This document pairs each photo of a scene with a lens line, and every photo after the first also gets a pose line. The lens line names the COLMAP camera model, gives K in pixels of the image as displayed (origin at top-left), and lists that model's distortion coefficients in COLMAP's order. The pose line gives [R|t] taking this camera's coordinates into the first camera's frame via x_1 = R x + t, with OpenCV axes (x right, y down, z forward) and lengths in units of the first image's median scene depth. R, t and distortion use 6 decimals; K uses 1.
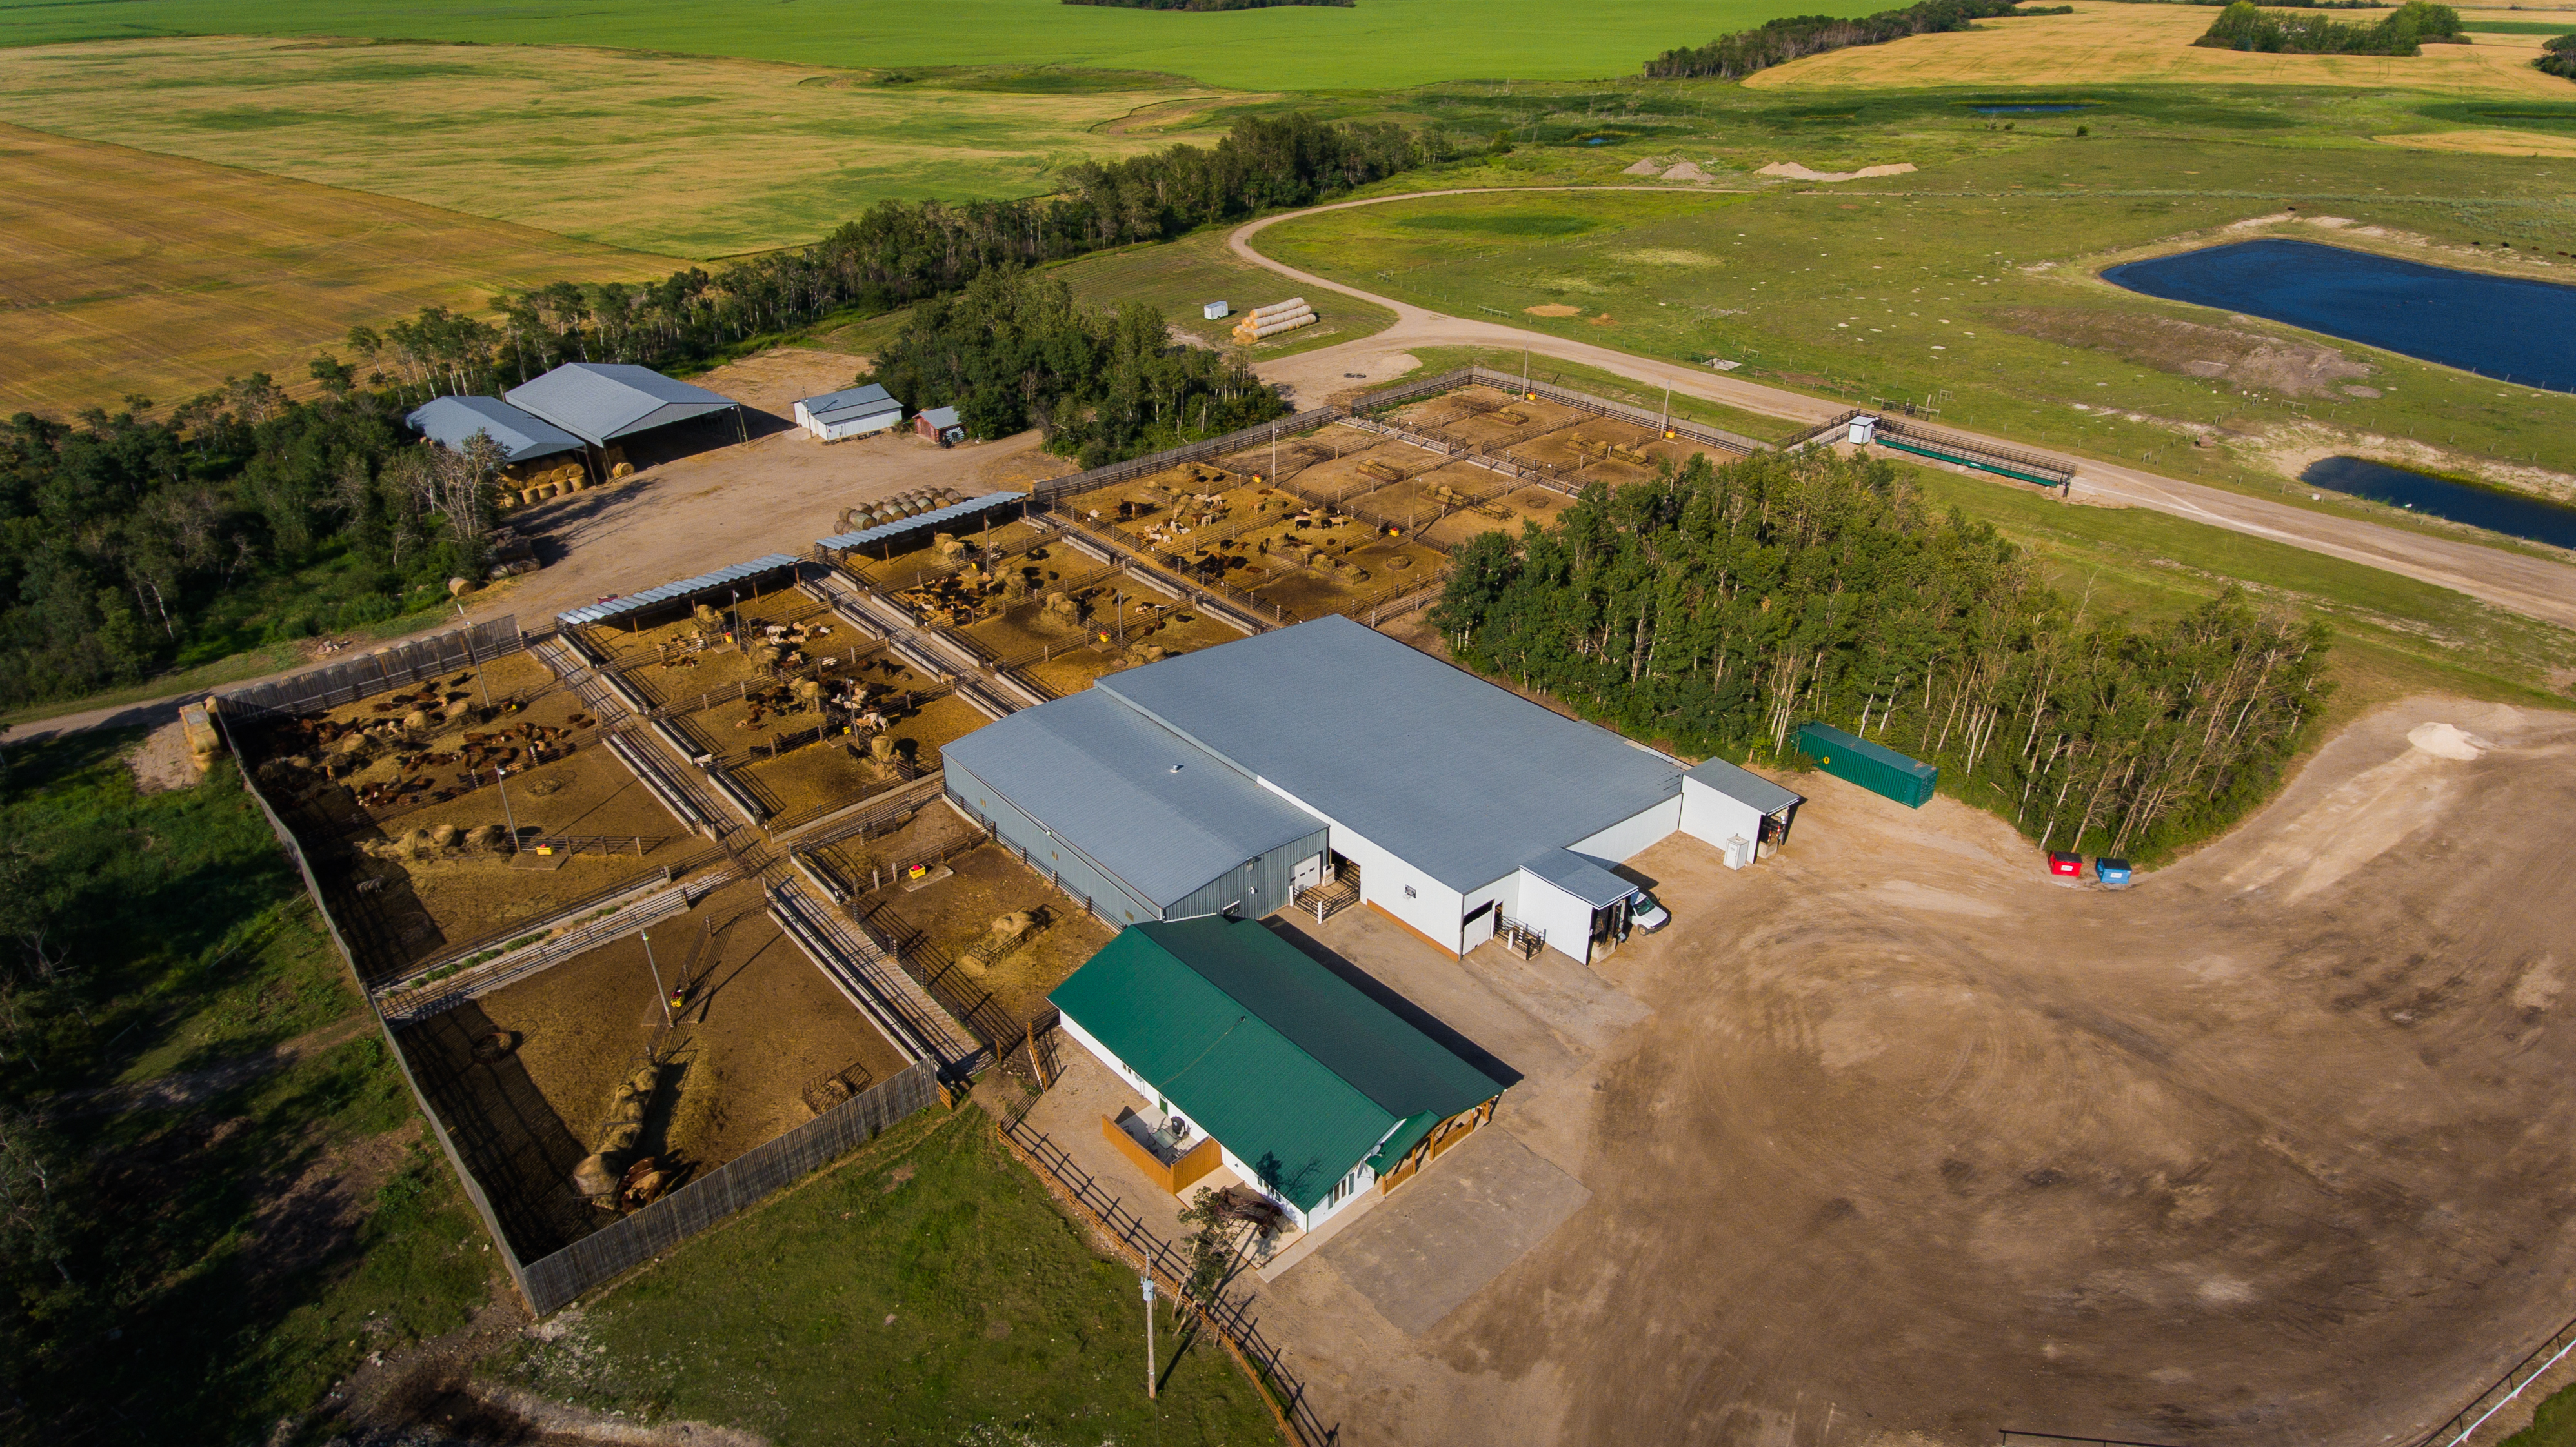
lens RADIAL K [[1427.1, 0, 1288.0], [0, 1427.1, 723.5], [0, 0, 1]] dist [-0.004868, 0.001863]
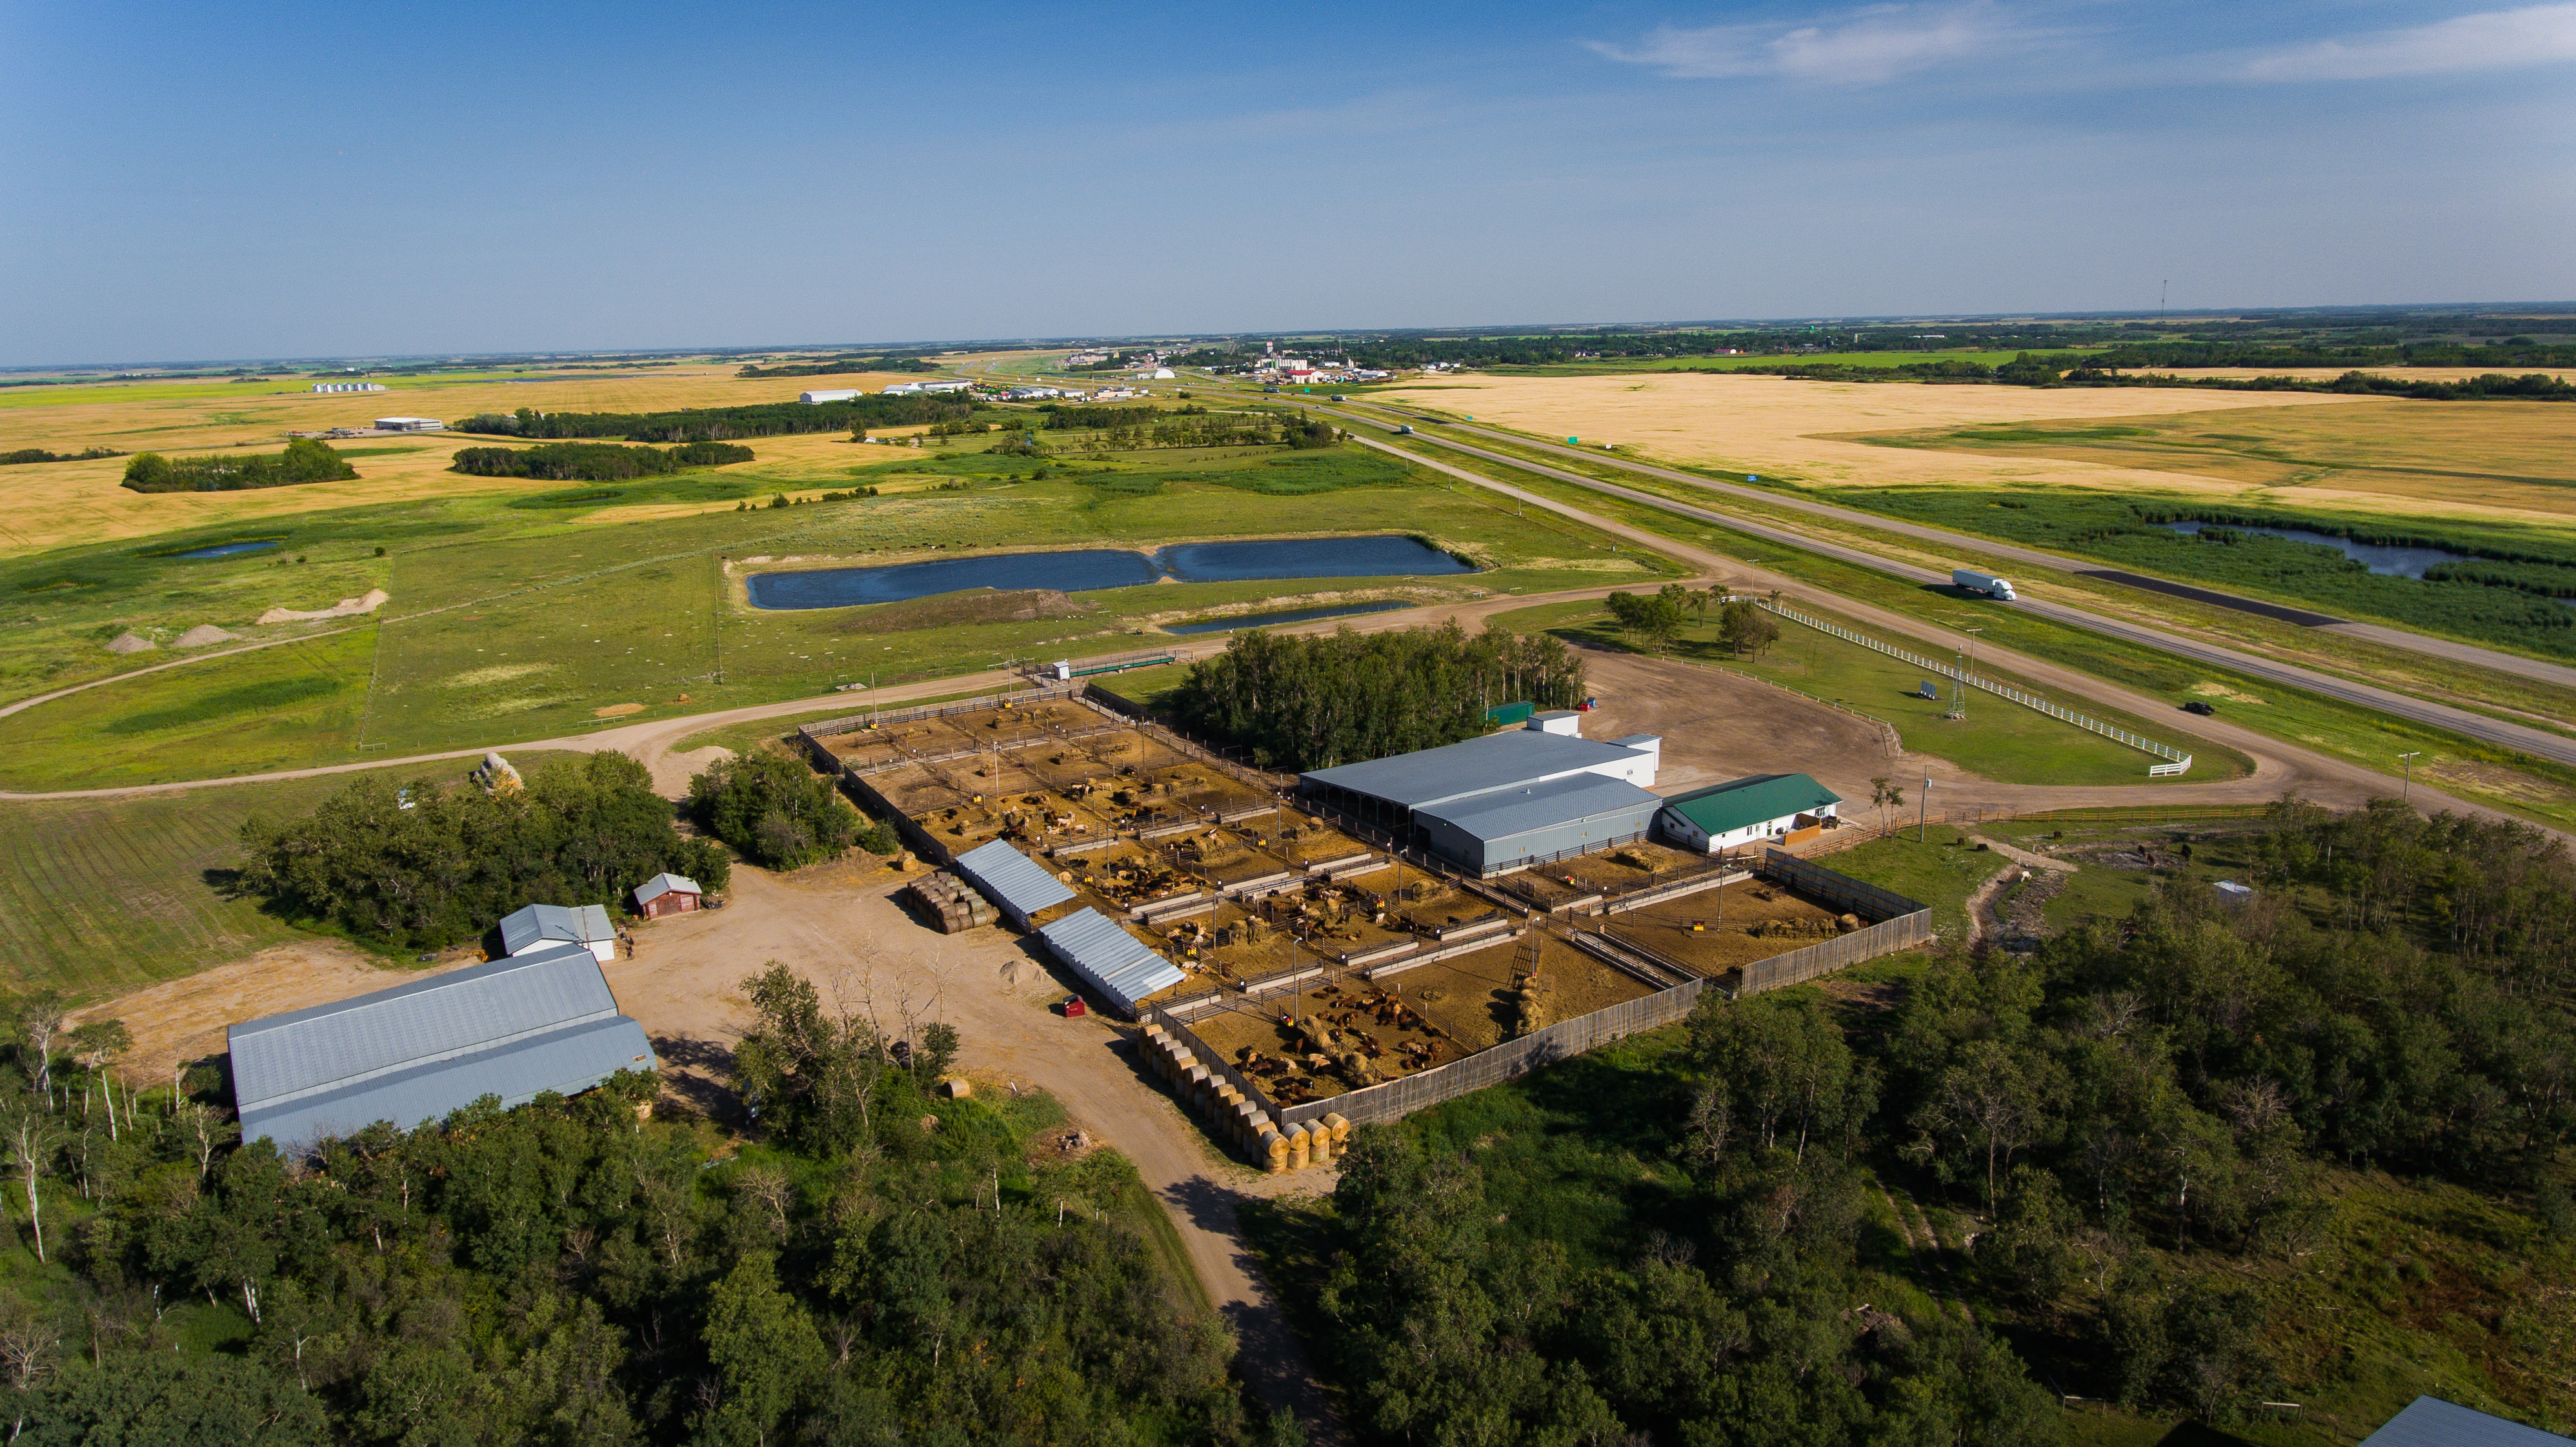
lens RADIAL K [[1470.7, 0, 1288.0], [0, 1470.7, 723.5], [0, 0, 1]] dist [-0.002524, 0.000495]
pose [[0.212519, -0.243380, 0.946362, -1.147068], [0.501083, 0.858598, 0.108284, -0.240291], [-0.838899, 0.451193, 0.304422, 0.419274]]
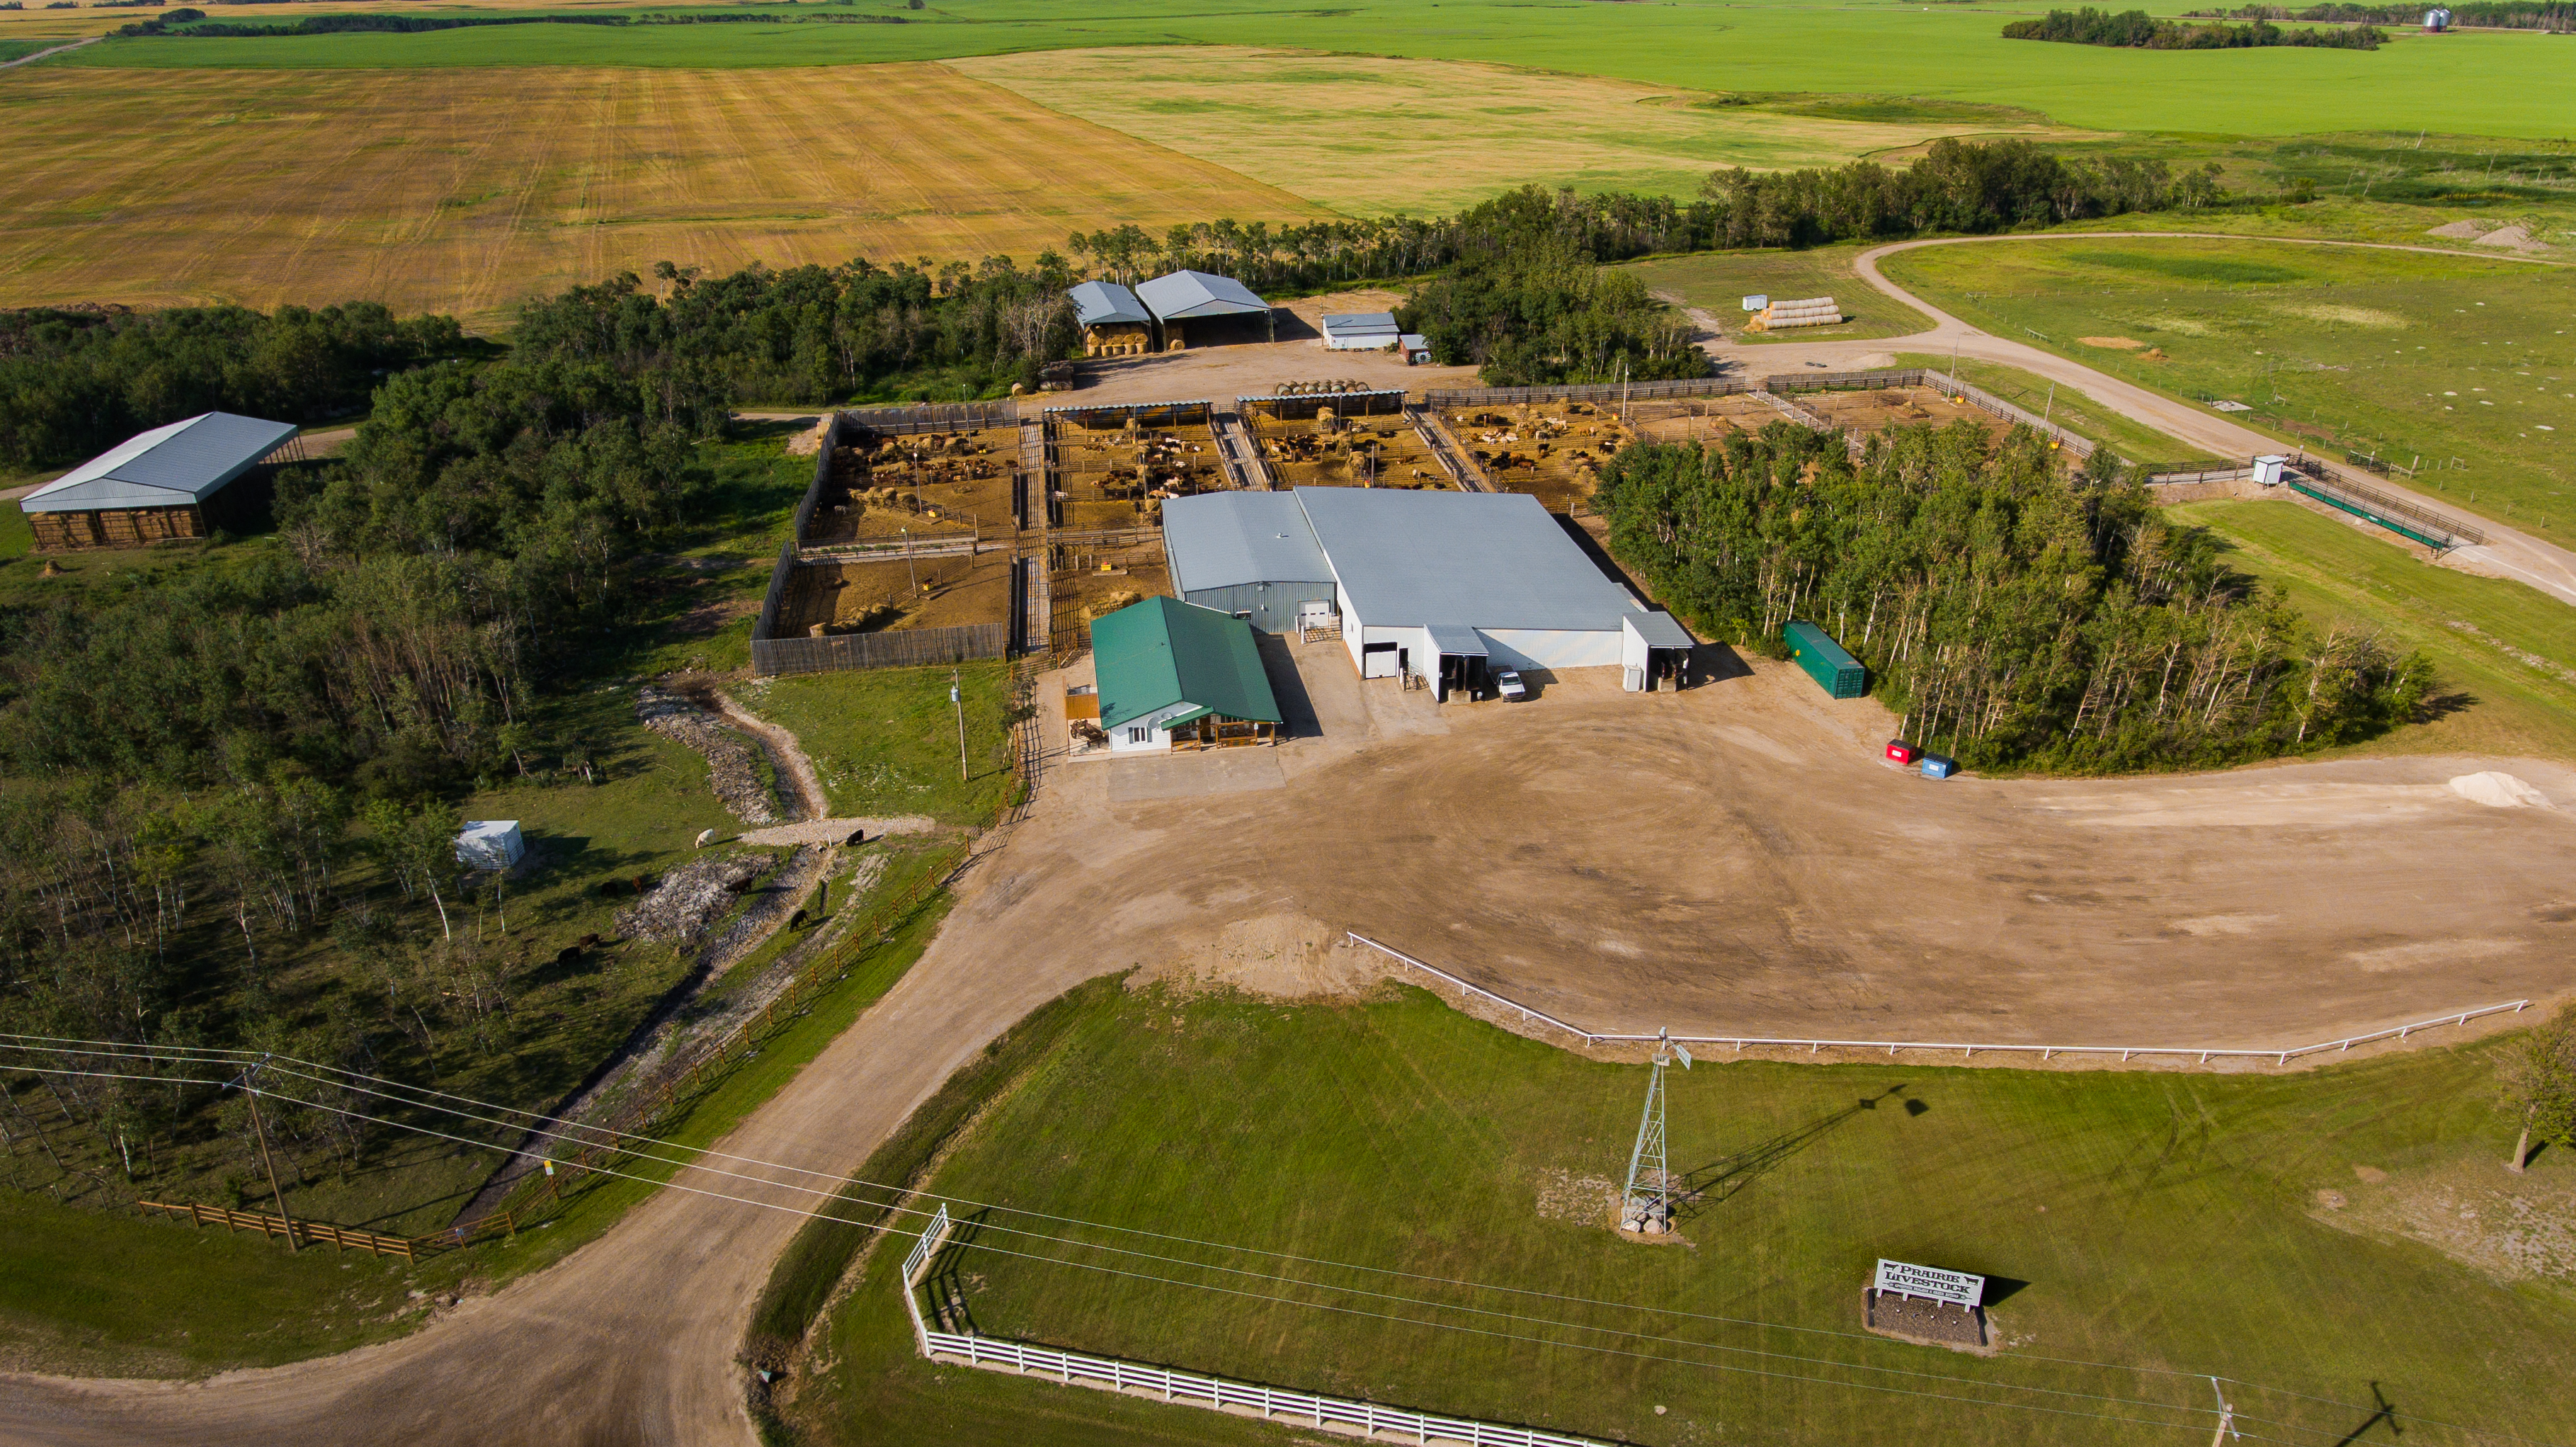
lens RADIAL K [[1557.4, 0, 1288.0], [0, 1557.4, 723.5], [0, 0, 1]] dist [-0.007226, 0.002164]
pose [[0.832802, 0.241878, -0.497932, 0.452736], [-0.267568, 0.963322, 0.020434, 0.109791], [0.484612, 0.116213, 0.866975, -0.167270]]
